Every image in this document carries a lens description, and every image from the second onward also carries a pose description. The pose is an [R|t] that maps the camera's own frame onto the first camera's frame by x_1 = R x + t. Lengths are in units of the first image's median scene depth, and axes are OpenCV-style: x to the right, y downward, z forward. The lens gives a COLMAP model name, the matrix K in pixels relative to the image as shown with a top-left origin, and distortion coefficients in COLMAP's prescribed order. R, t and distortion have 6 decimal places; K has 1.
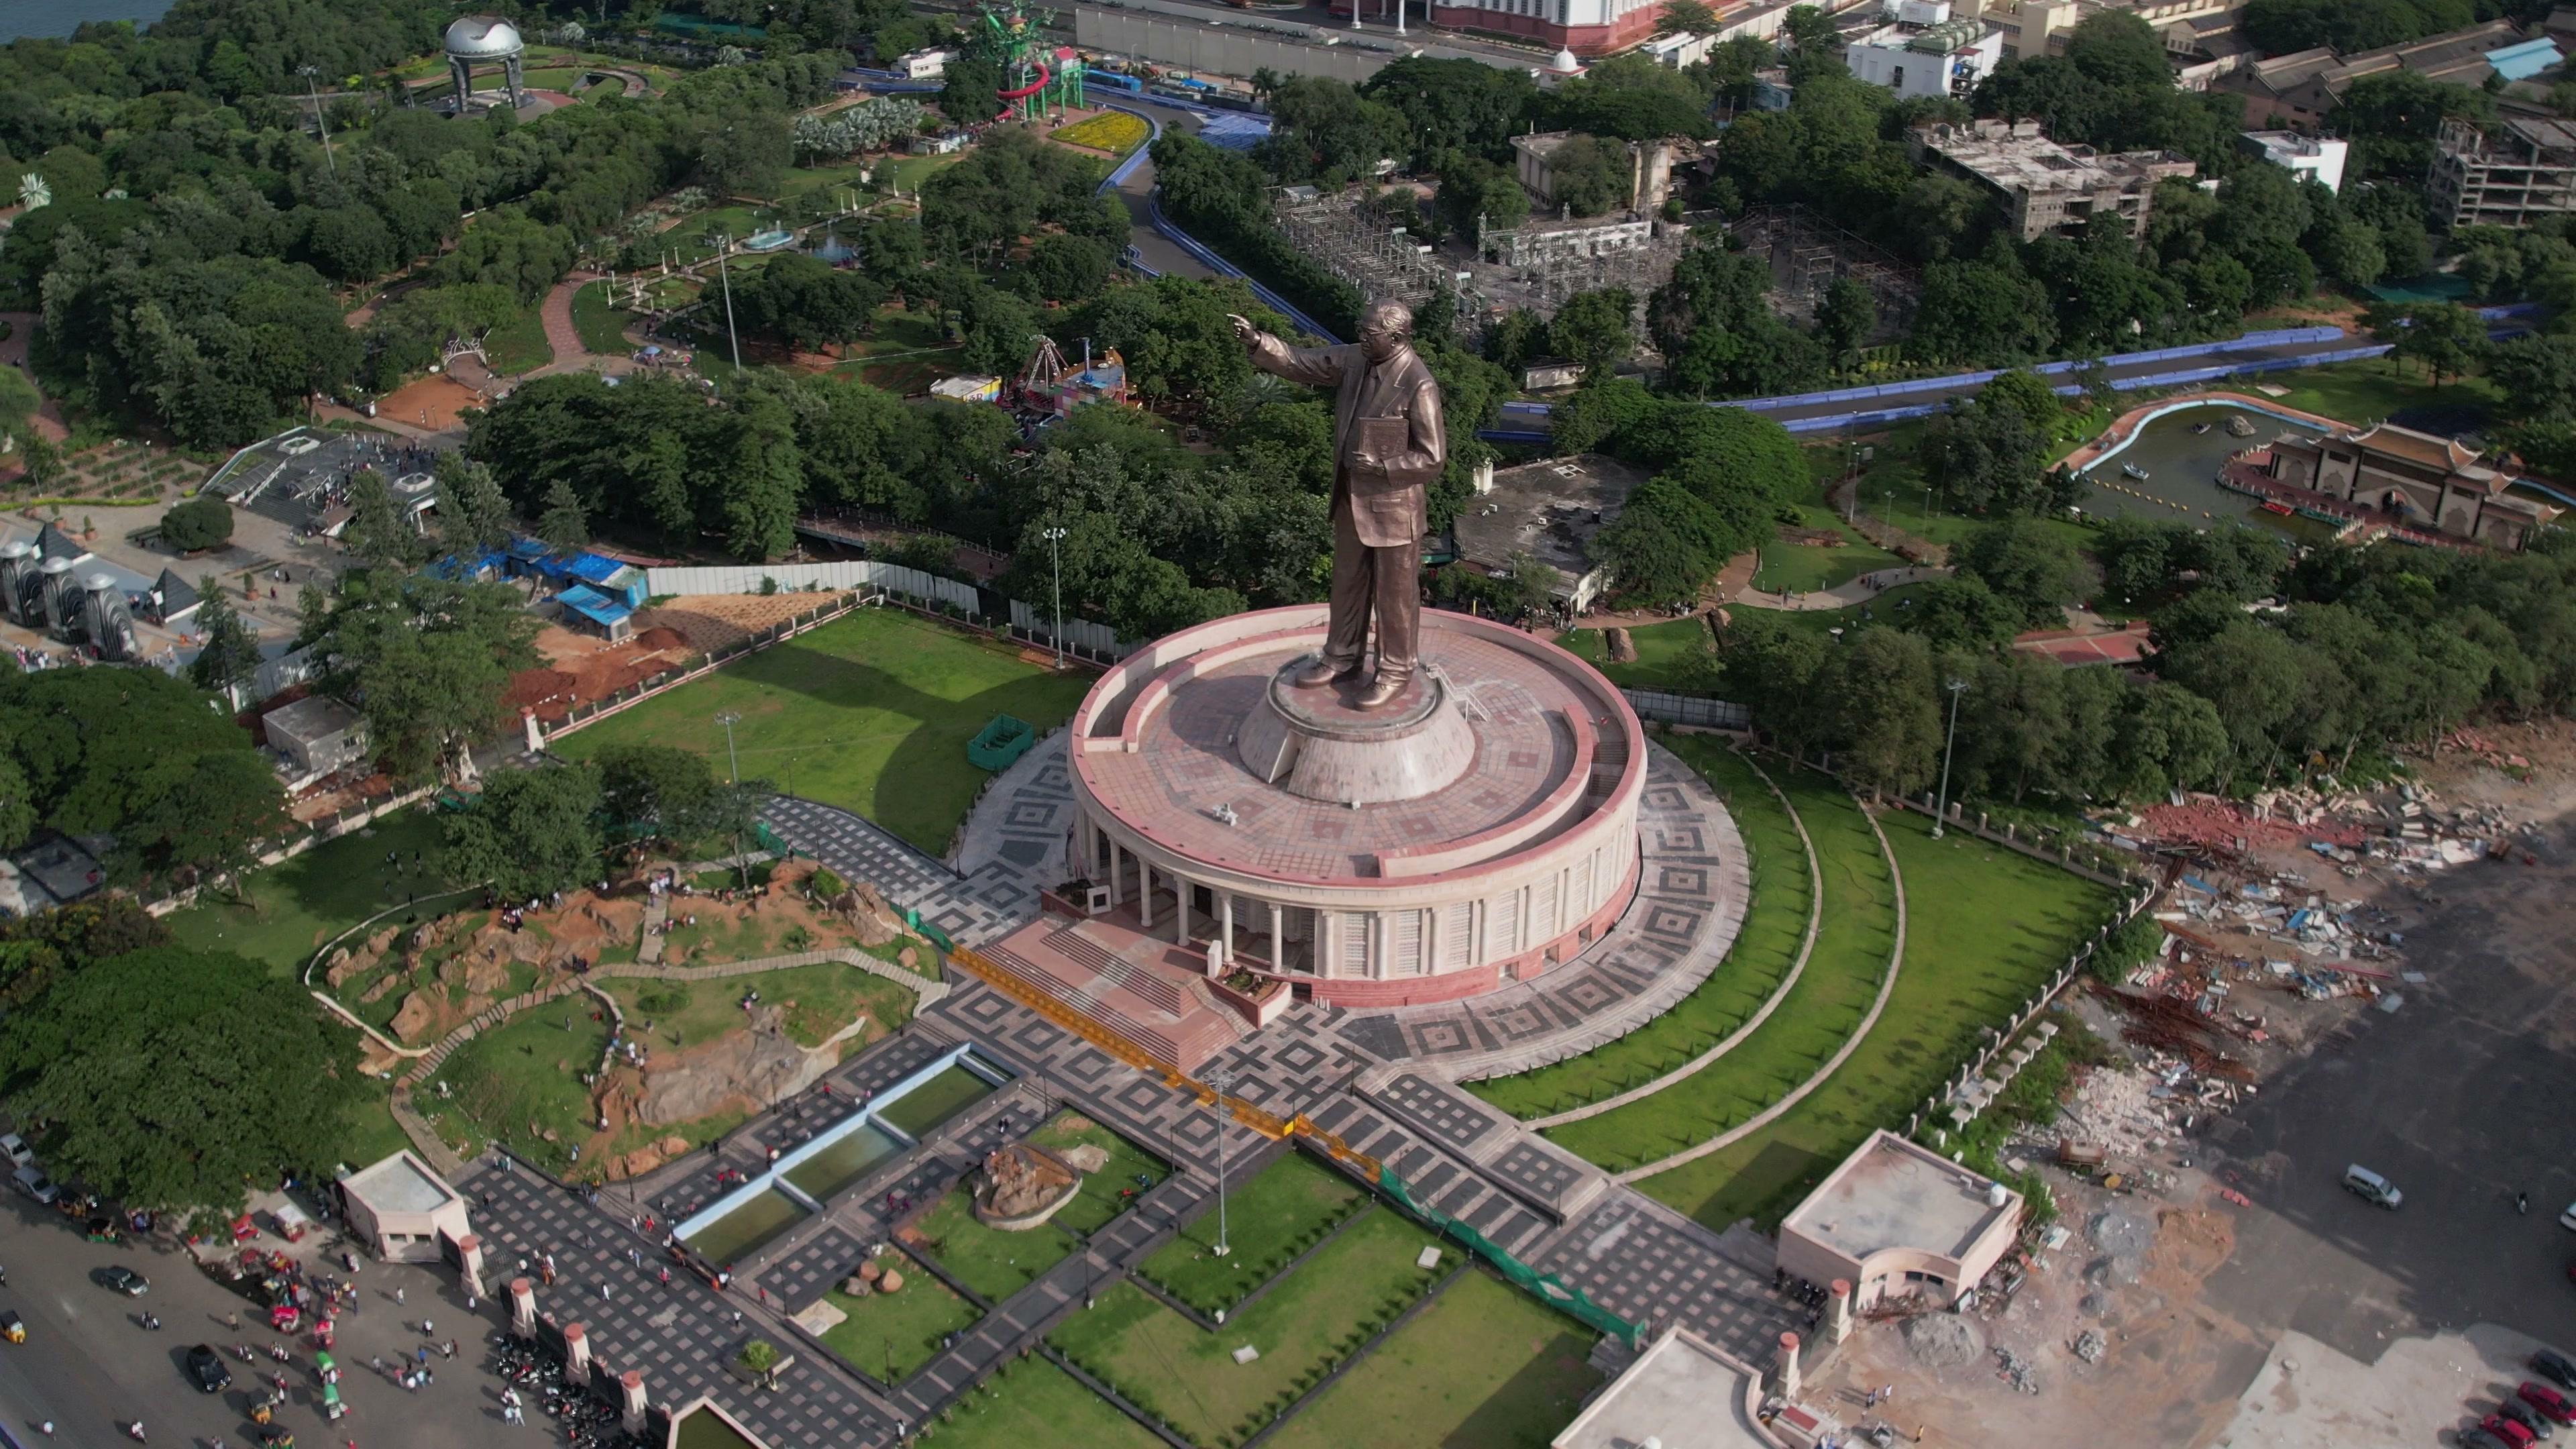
lens RADIAL K [[2349.9, 0, 1288.0], [0, 2349.9, 724.5], [0, 0, 1]] dist [-0.054028, 0.007559]
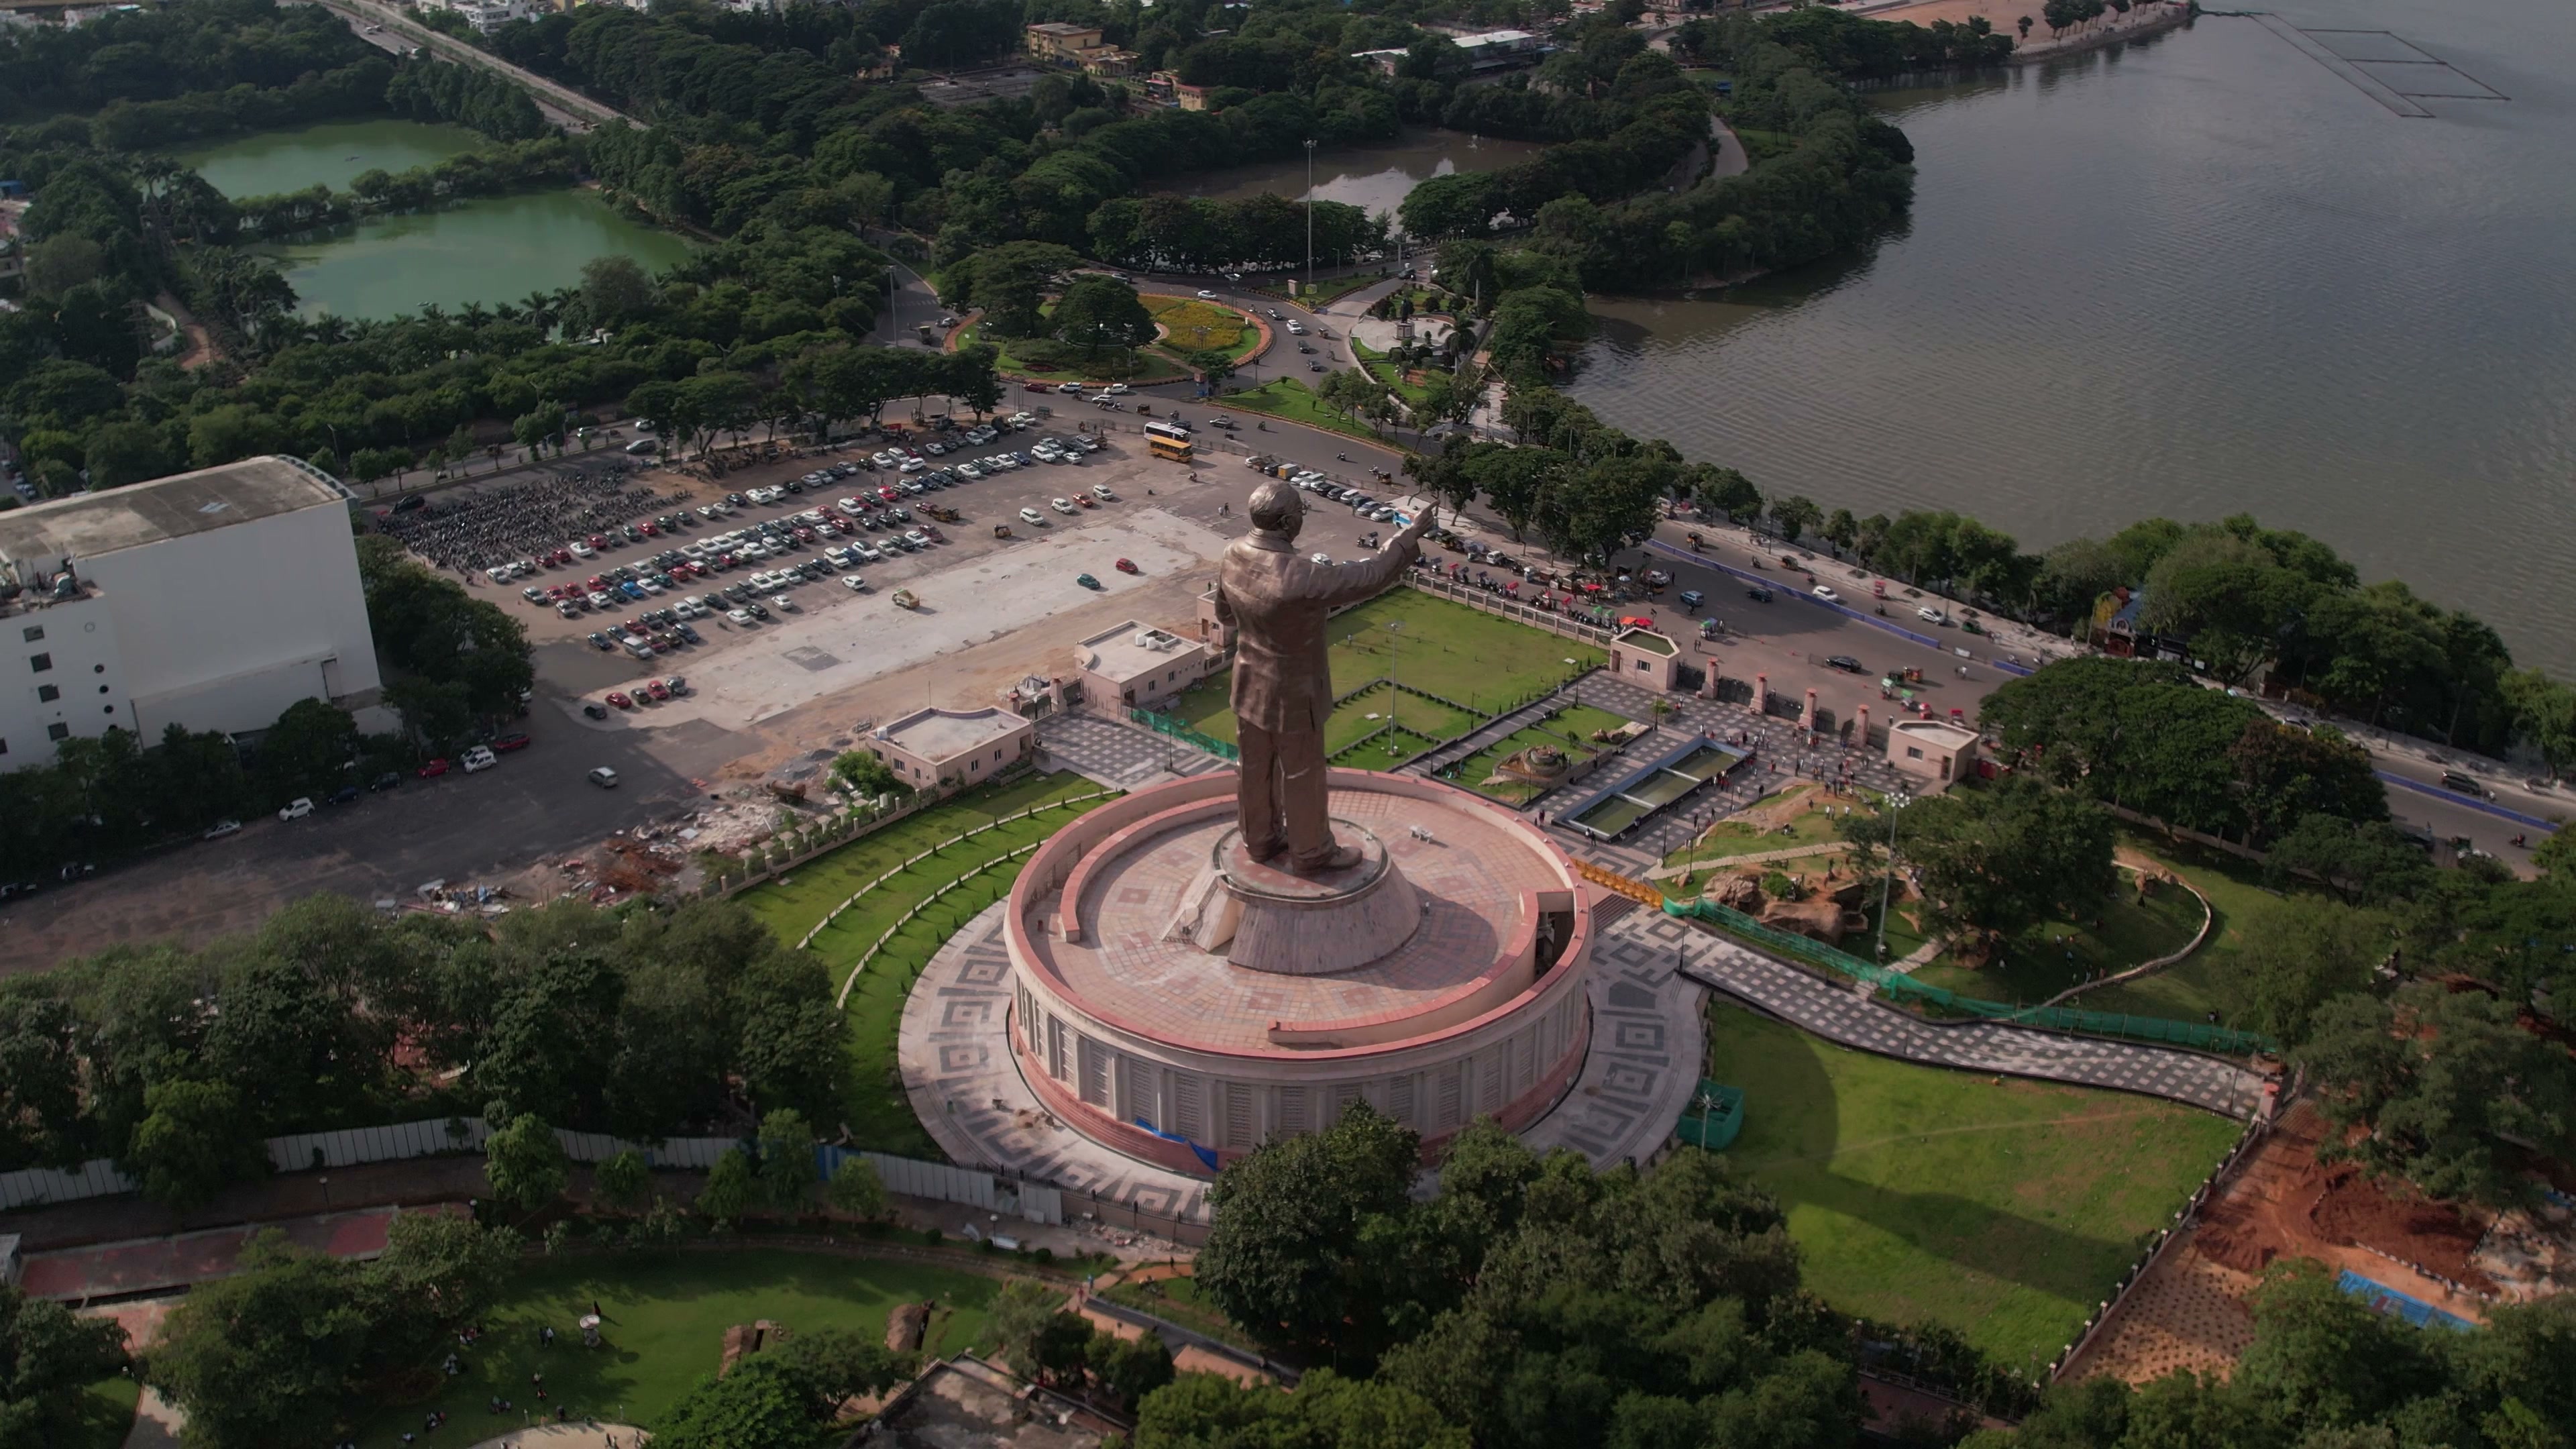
lens RADIAL K [[2349.9, 0, 1288.0], [0, 2349.9, 724.5], [0, 0, 1]] dist [-0.054028, 0.007559]
pose [[-0.999988, 0.003527, -0.003347, 0.030931], [-0.000728, 0.572004, 0.820250, -0.707207], [0.004808, 0.820243, -0.571995, 1.255131]]
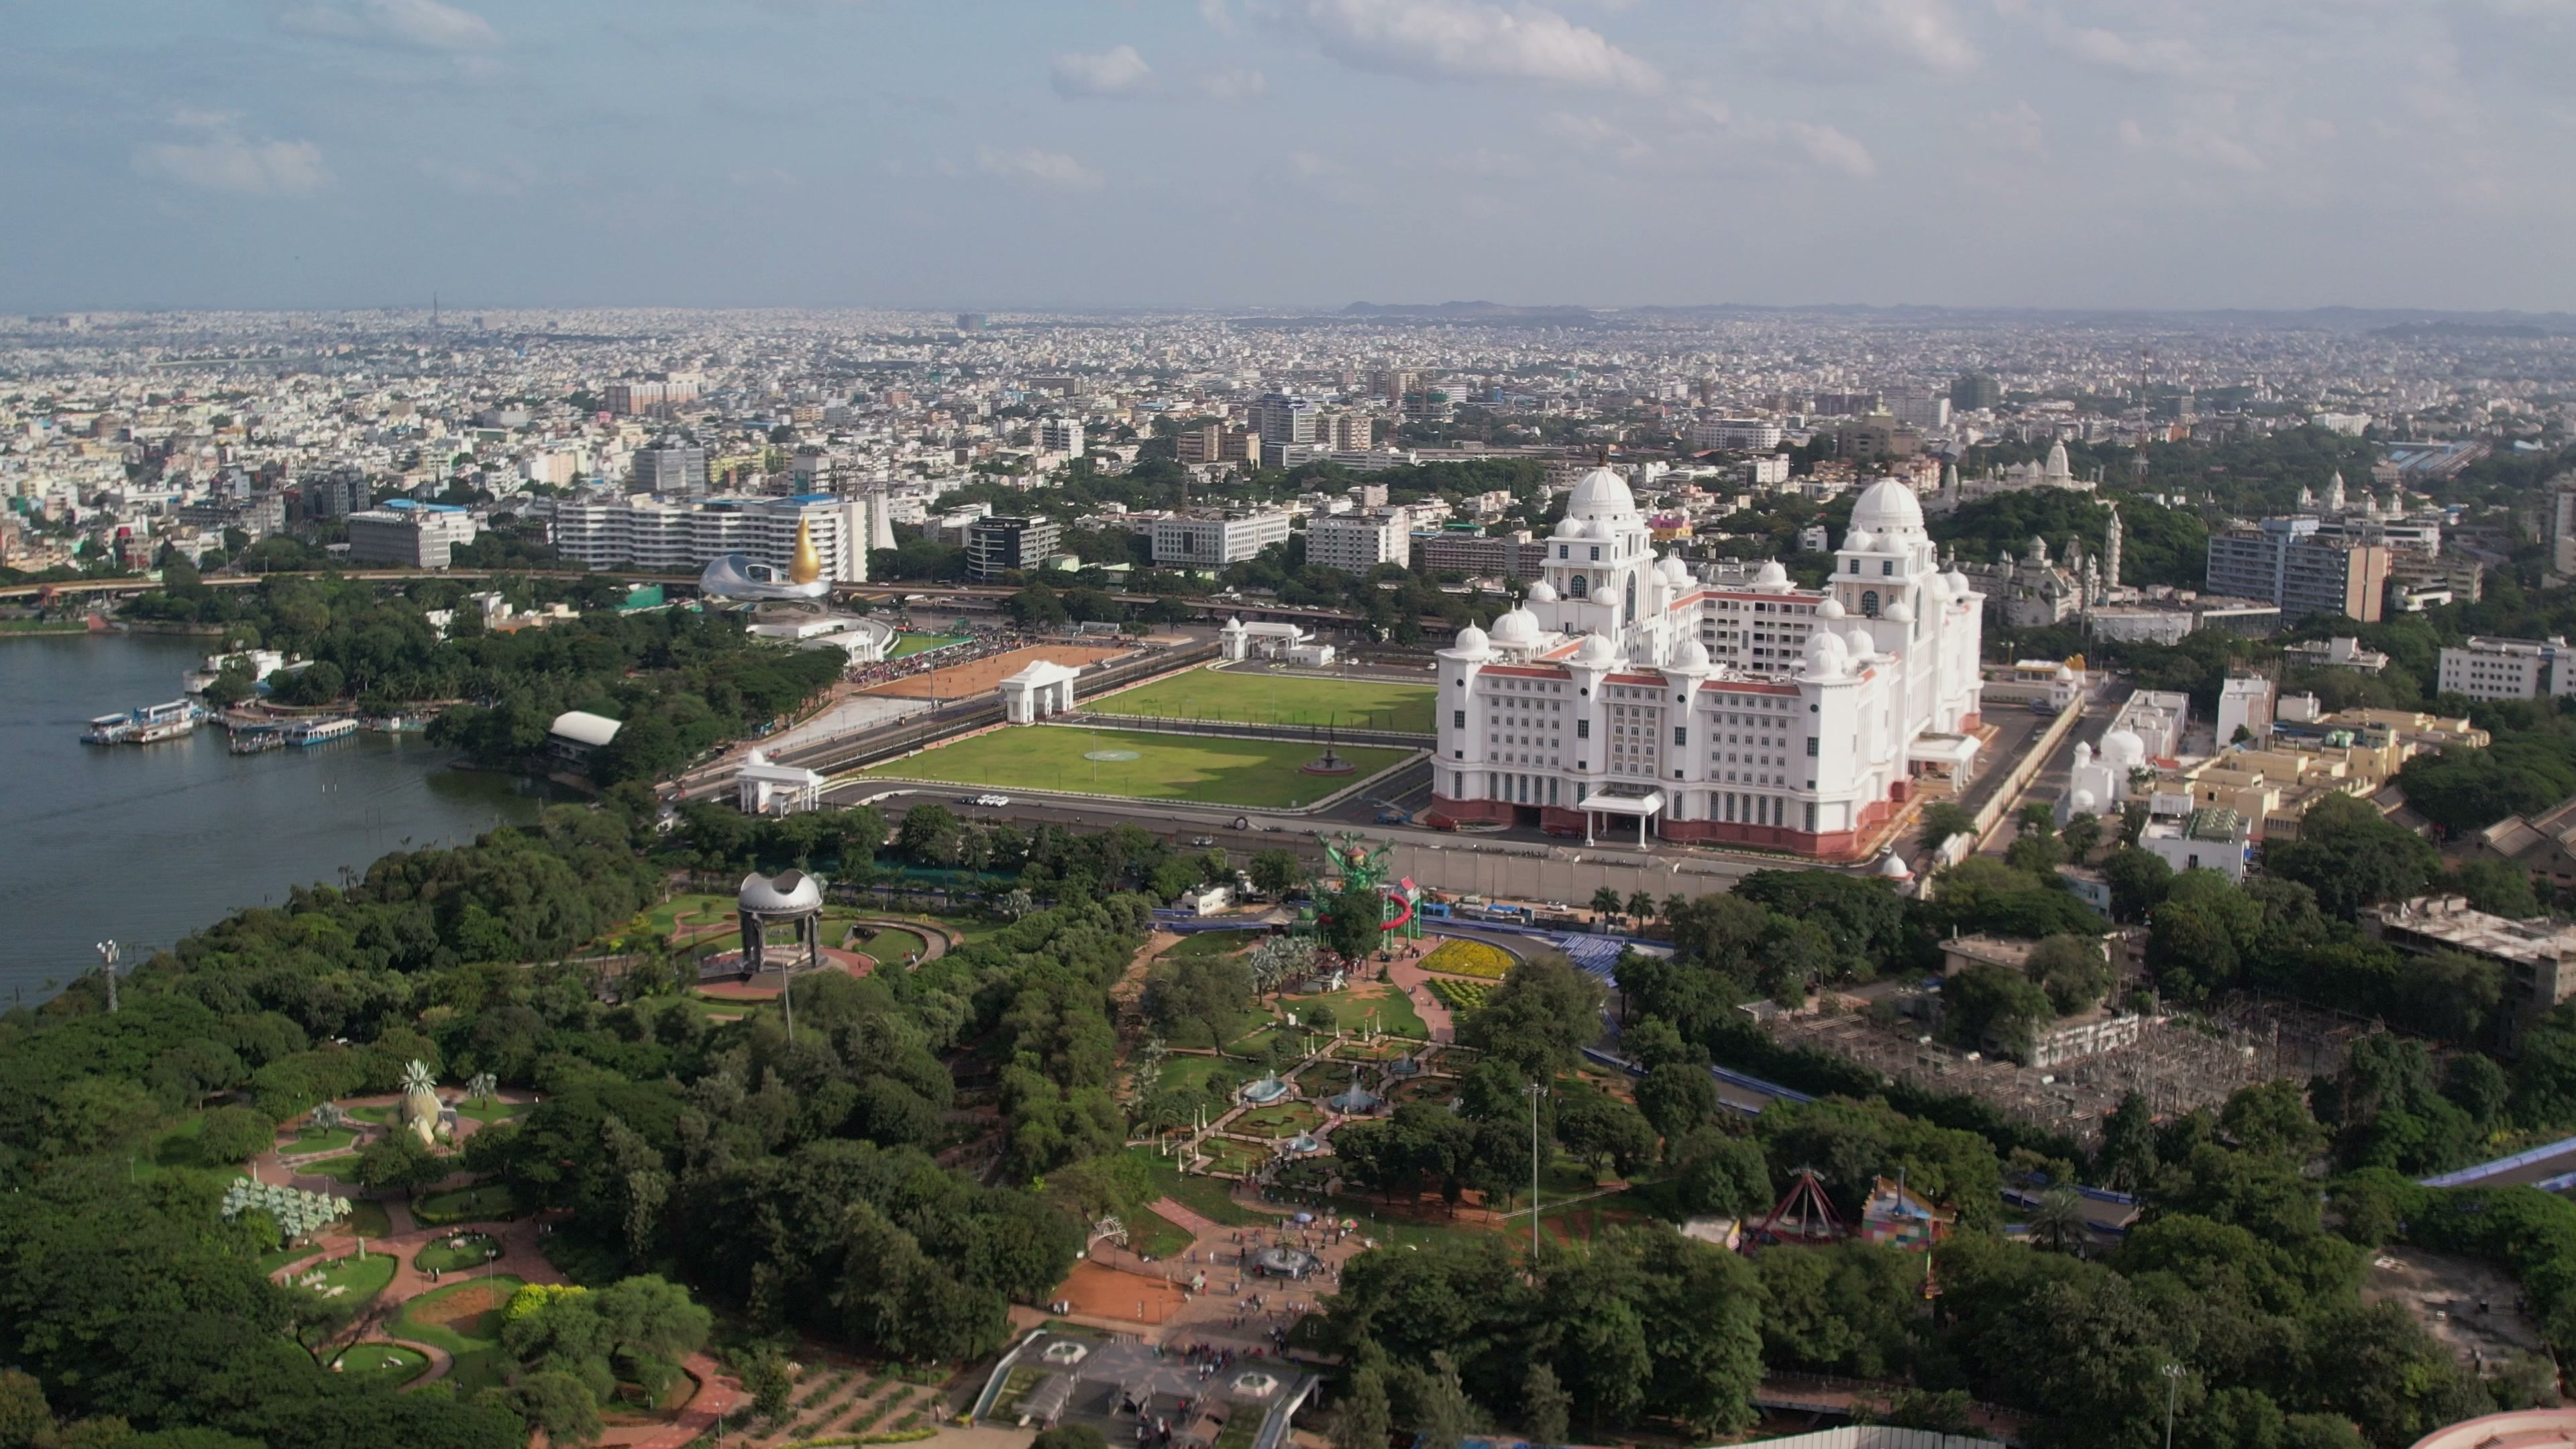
lens RADIAL K [[2460.5, 0, 1288.0], [0, 2460.5, 724.5], [0, 0, 1]] dist [-0.049040, -0.001862]
pose [[0.978469, -0.033805, 0.203606, -0.606393], [0.099376, 0.941781, -0.321205, -0.045491], [-0.180894, 0.334522, 0.924863, 0.075718]]
